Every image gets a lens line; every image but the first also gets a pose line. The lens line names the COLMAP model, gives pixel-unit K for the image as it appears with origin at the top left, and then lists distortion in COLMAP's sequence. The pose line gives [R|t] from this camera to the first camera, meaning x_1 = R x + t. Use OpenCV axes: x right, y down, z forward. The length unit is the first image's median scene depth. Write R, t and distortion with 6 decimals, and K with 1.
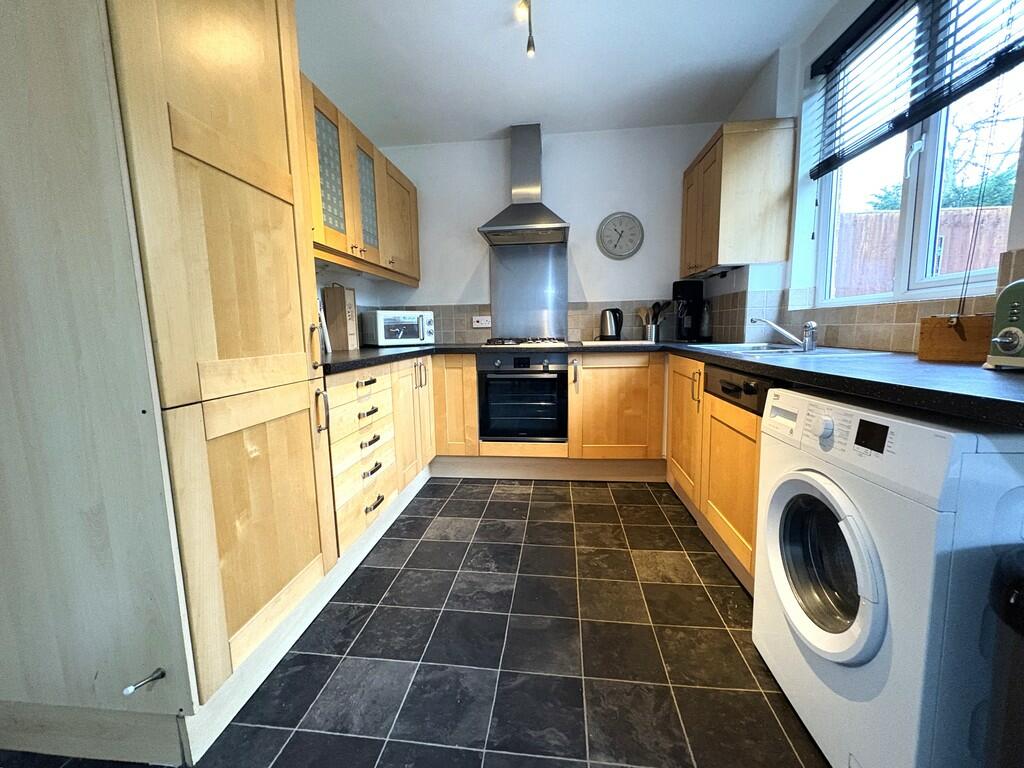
lens RADIAL K [[418.9, 0, 512.0], [0, 418.9, 385.5], [0, 0, 1]] dist [-0.005113, -0.000381]
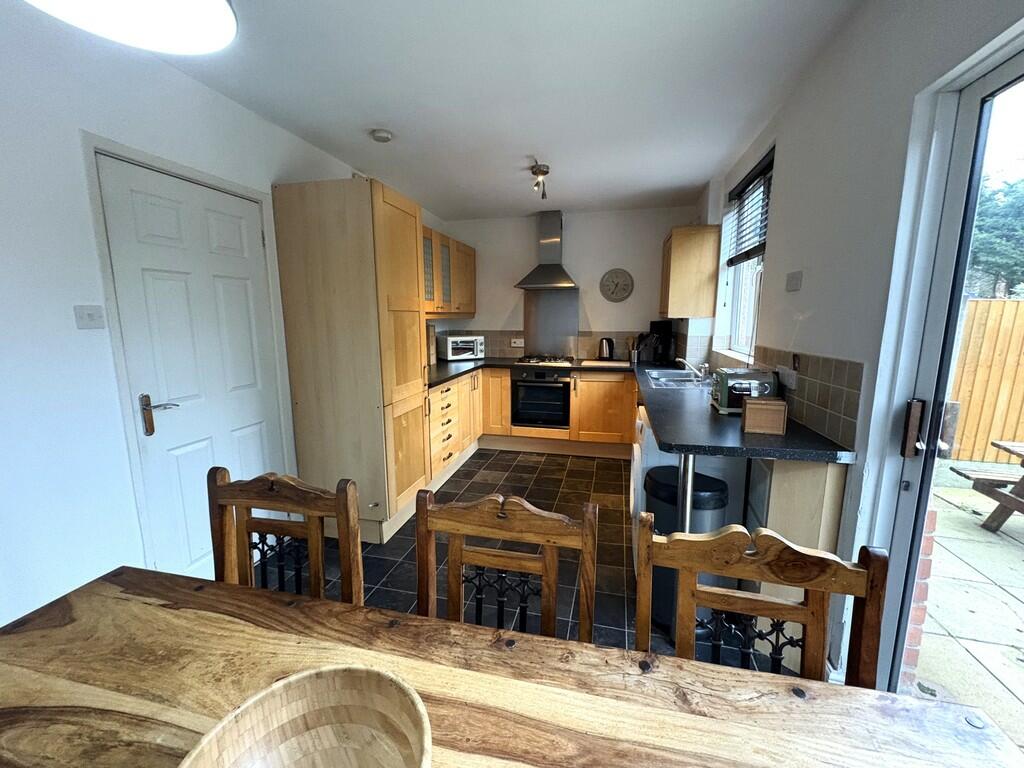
lens RADIAL K [[418.9, 0, 513.7], [0, 418.9, 382.6], [0, 0, 1]] dist [-0.005113, -0.000381]
pose [[0.992486, 0.037170, -0.116575, 0.106202], [-0.034359, 0.999071, 0.026025, -0.064995], [0.117434, -0.021824, 0.992841, -0.520047]]
